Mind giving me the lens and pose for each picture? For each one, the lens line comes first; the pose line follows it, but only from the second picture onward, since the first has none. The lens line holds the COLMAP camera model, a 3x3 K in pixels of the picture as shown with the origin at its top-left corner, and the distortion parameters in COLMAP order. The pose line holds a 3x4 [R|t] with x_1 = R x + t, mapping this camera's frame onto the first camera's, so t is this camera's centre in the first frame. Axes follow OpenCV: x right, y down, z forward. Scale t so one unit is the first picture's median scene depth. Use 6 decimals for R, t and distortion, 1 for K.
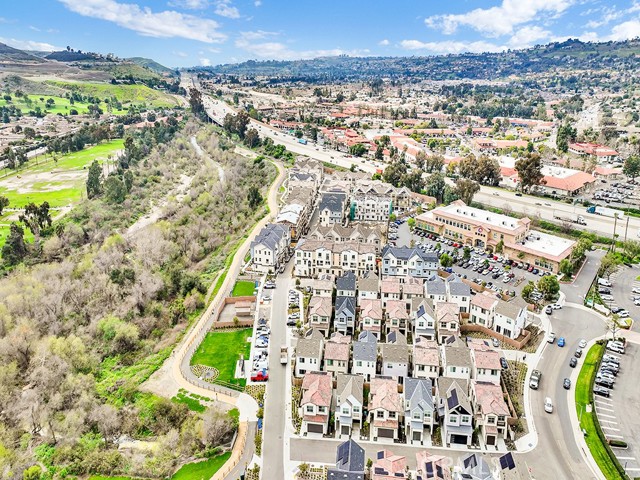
lens RADIAL K [[445.6, 0, 320.0], [0, 445.6, 240.0], [0, 0, 1]] dist [0.000417, 0.001468]
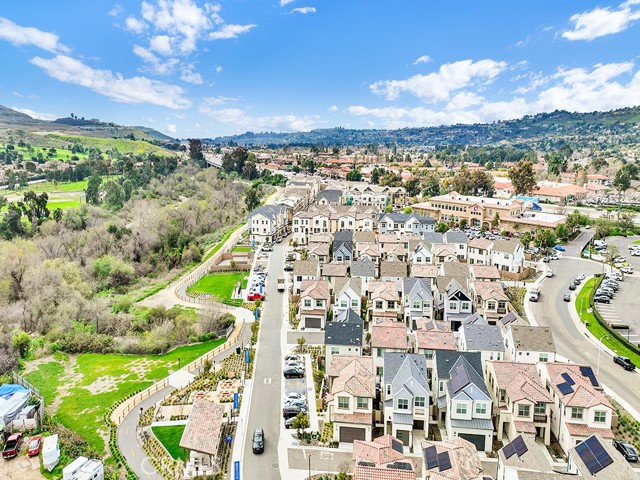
lens RADIAL K [[445.6, 0, 320.0], [0, 445.6, 240.0], [0, 0, 1]] dist [0.000417, 0.001468]
pose [[0.999973, 0.000058, 0.007346, -0.001385], [0.000650, 0.995350, -0.096319, 0.182214], [-0.007318, 0.096321, 0.995323, 0.003407]]
